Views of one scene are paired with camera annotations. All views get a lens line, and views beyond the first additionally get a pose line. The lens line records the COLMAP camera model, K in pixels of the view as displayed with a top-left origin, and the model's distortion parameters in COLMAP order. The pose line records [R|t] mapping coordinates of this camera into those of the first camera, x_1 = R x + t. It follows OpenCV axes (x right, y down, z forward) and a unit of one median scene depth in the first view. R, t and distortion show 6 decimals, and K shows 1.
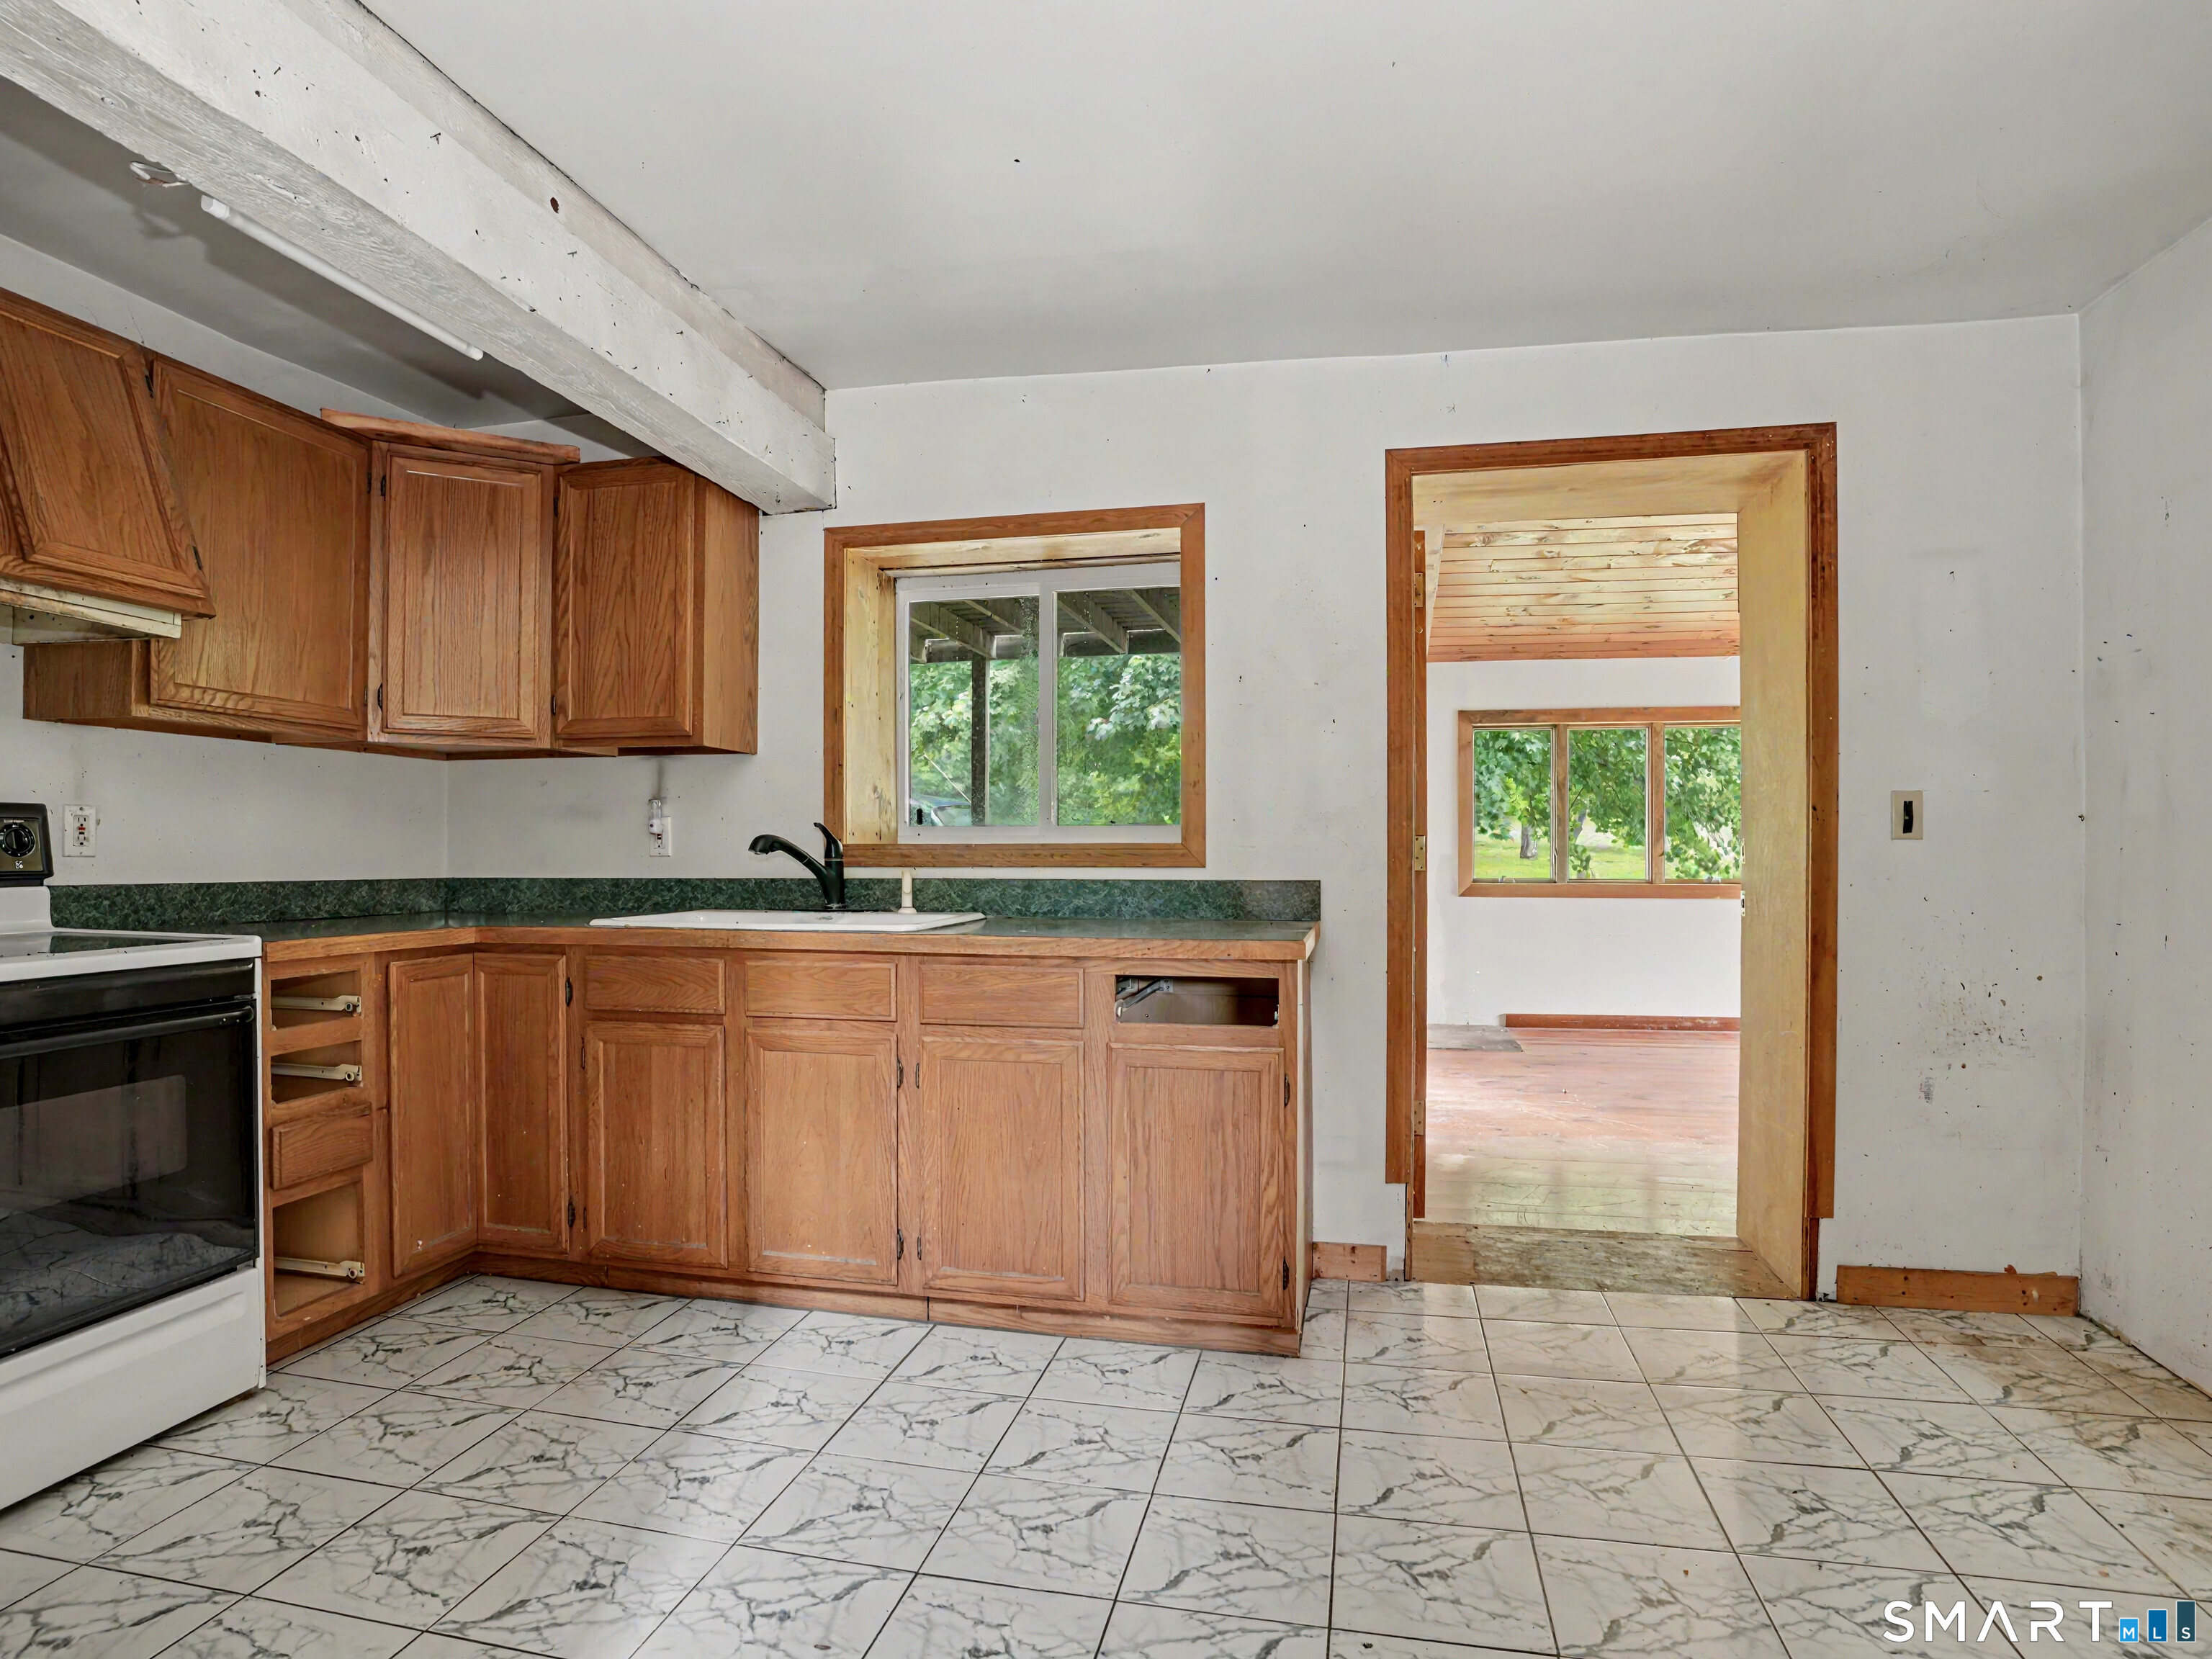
lens RADIAL K [[1271.3, 0, 1099.9], [0, 1271.3, 834.1], [0, 0, 1]] dist [-0.041902, 0.009666]
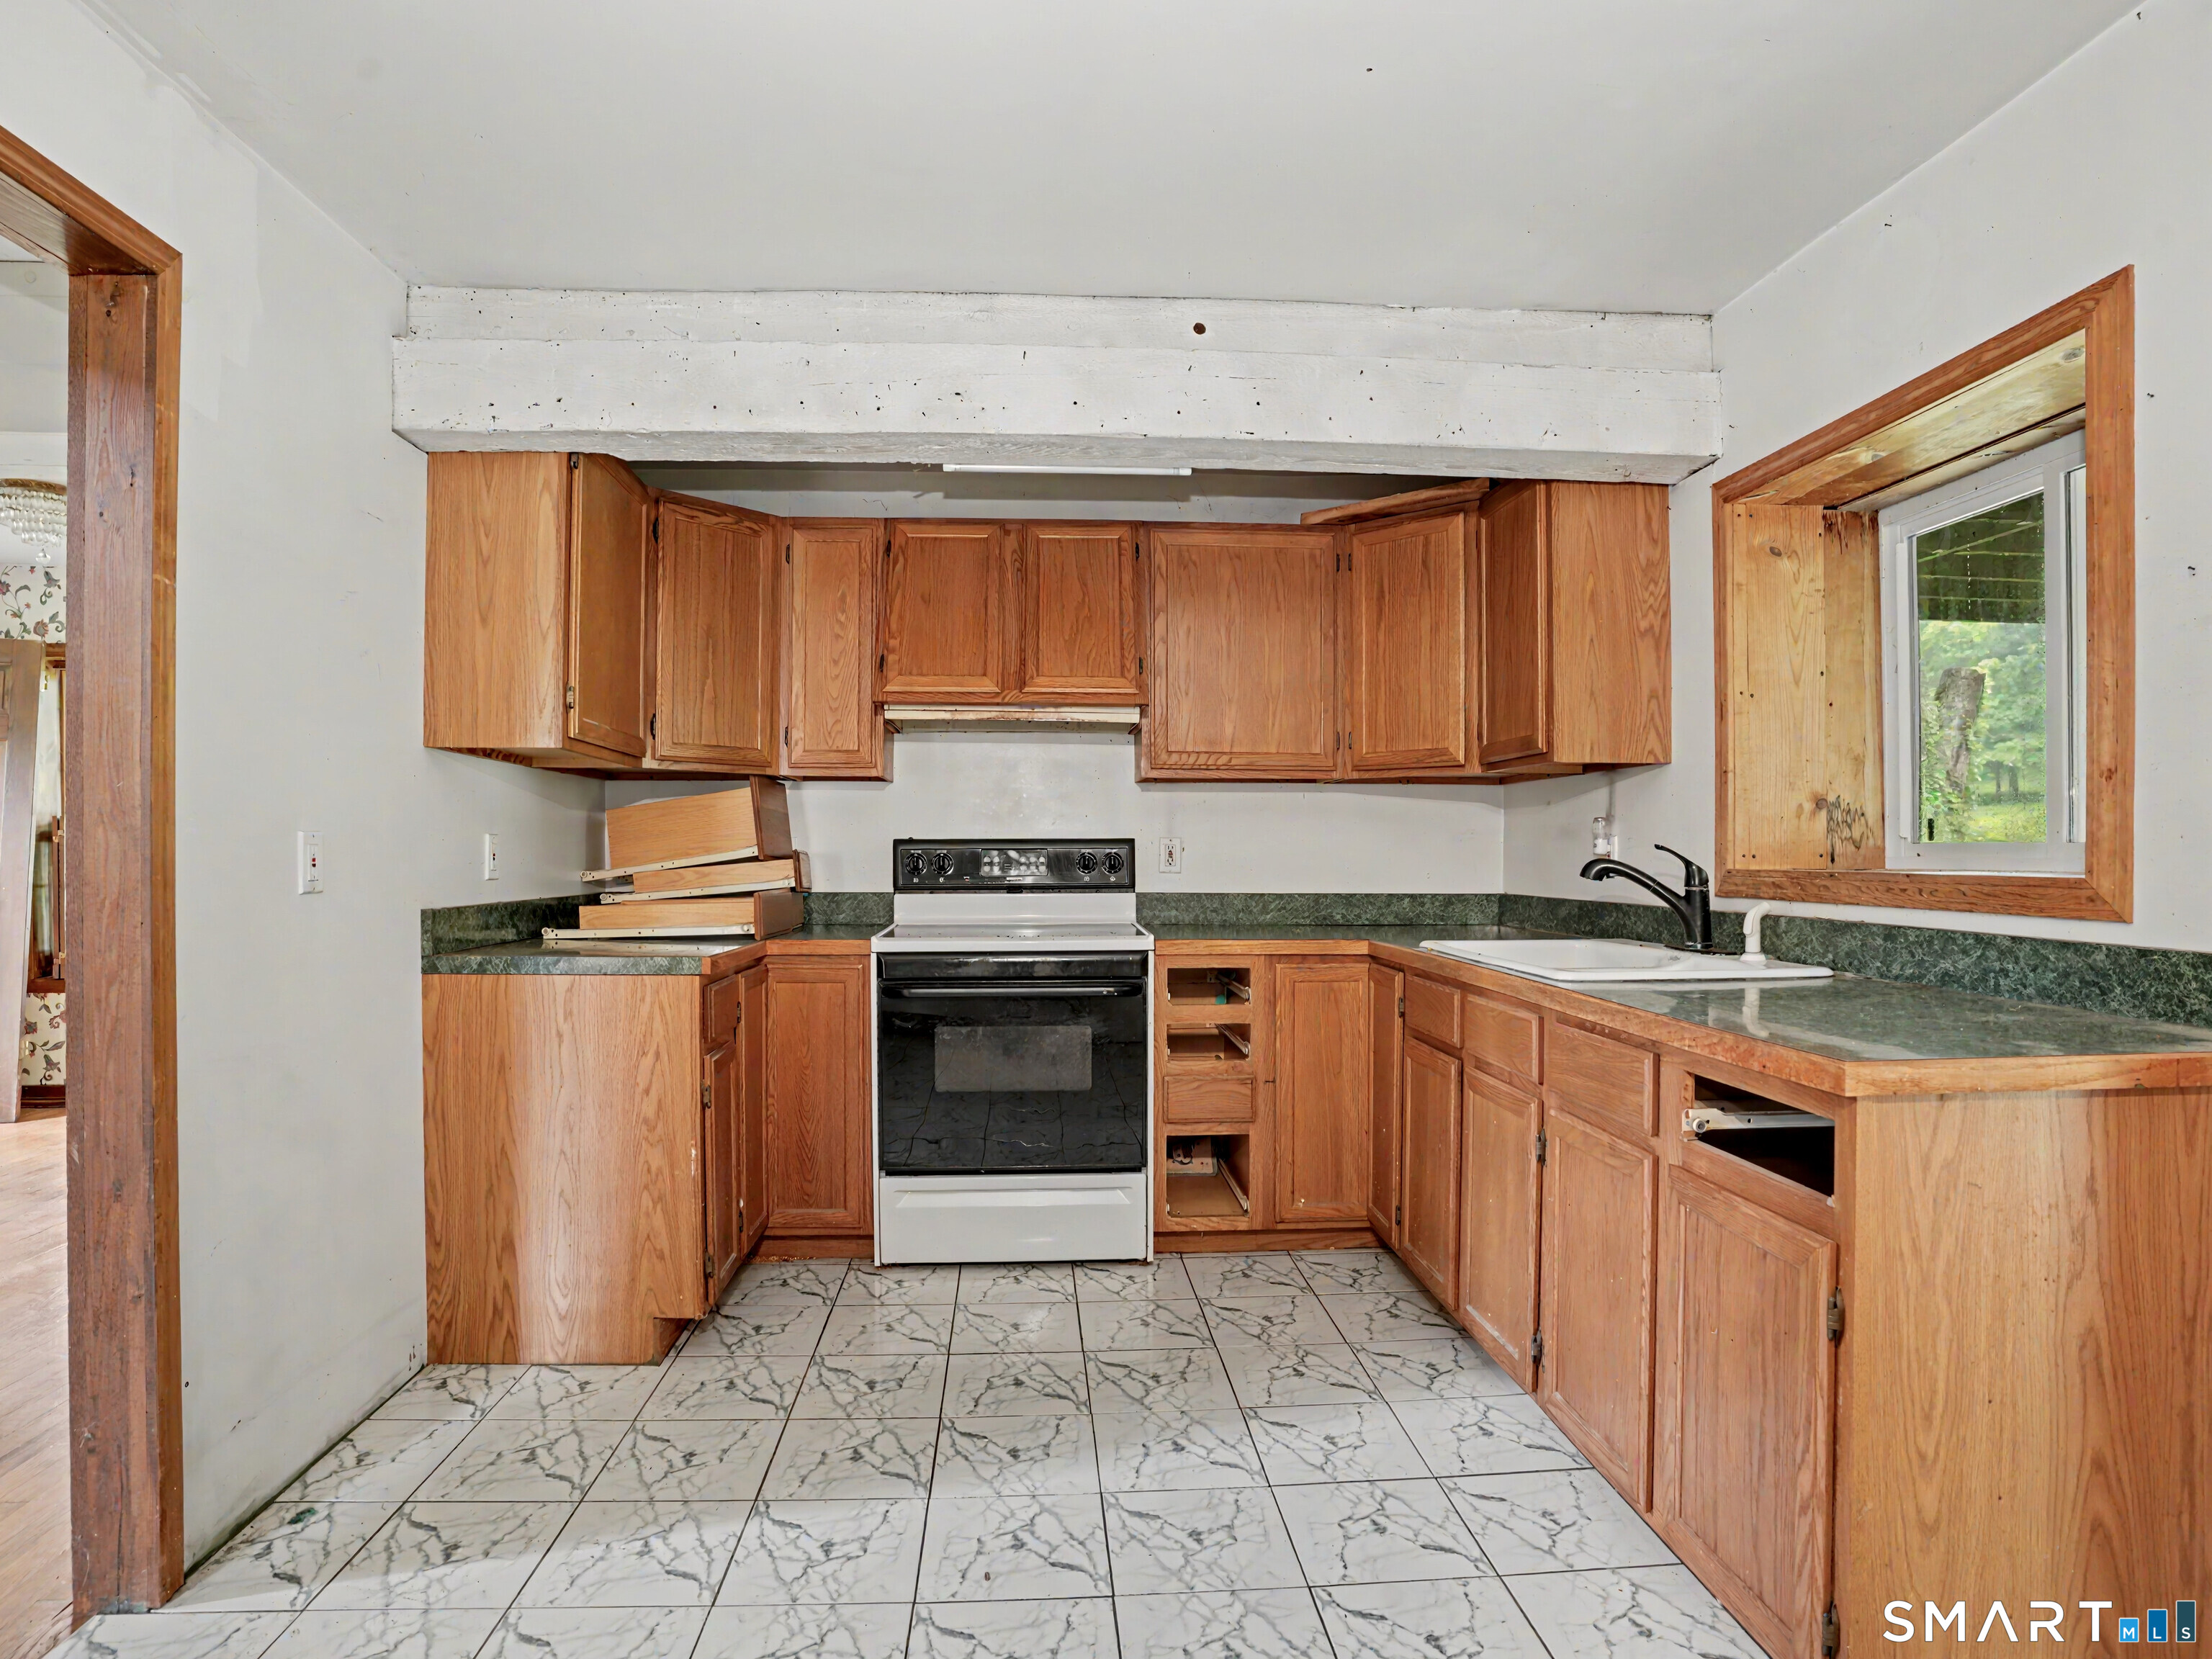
lens RADIAL K [[1271.3, 0, 1102.7], [0, 1271.3, 838.3], [0, 0, 1]] dist [-0.041902, 0.009666]
pose [[0.270082, -0.007752, -0.962806, 0.533151], [0.011078, 0.999926, -0.004944, -0.014165], [0.962773, -0.009331, 0.270148, 0.459431]]
